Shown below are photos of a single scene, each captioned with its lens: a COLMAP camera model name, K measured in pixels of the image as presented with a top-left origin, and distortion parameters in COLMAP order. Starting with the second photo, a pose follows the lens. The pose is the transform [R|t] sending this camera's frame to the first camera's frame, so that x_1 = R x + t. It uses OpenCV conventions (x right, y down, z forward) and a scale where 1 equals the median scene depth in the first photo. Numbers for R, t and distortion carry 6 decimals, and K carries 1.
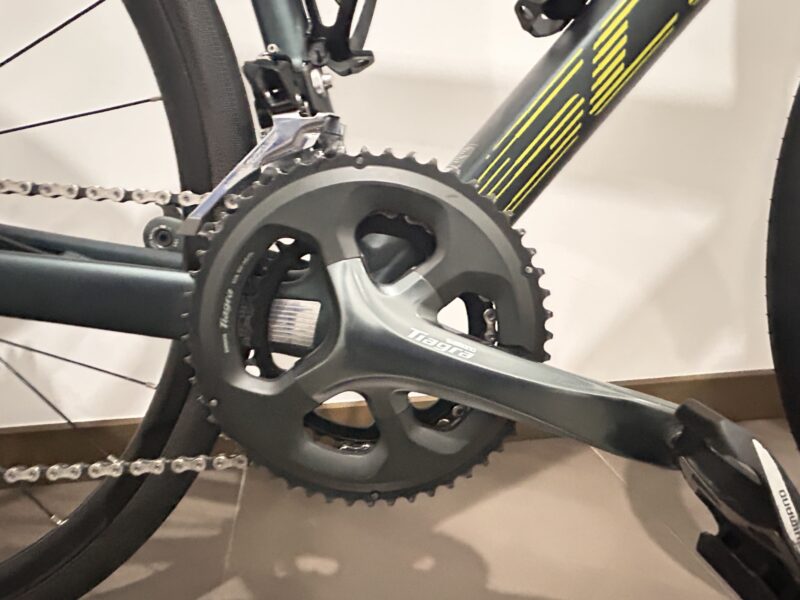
lens RADIAL K [[472.6, 0, 400.0], [0, 472.6, 300.0], [0, 0, 1]] dist [-0.002223, -0.000325]
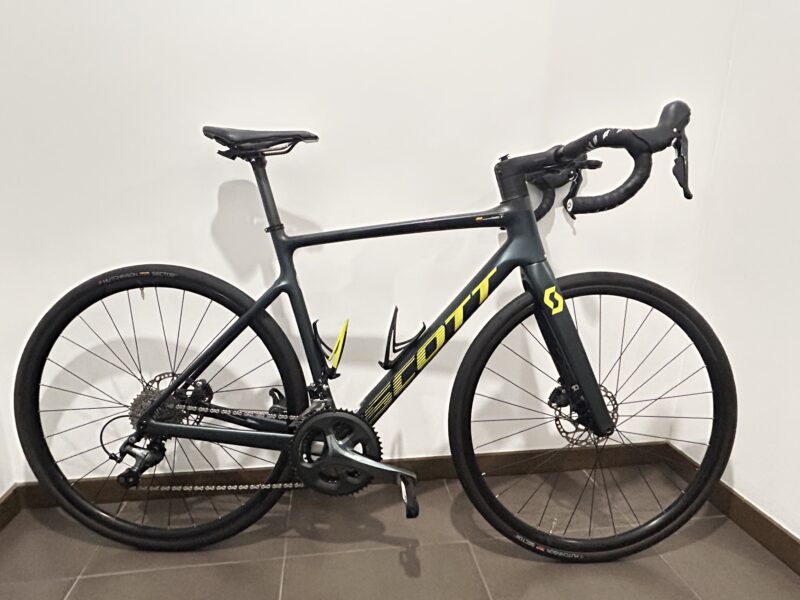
lens RADIAL K [[470.7, 0, 400.0], [0, 470.7, 300.0], [0, 0, 1]] dist [-0.000356, 0.000022]
pose [[0.999559, 0.008647, -0.028395, 0.562694], [-0.010479, 0.997829, -0.065012, -0.940483], [0.027771, 0.065281, 0.997480, -2.959102]]
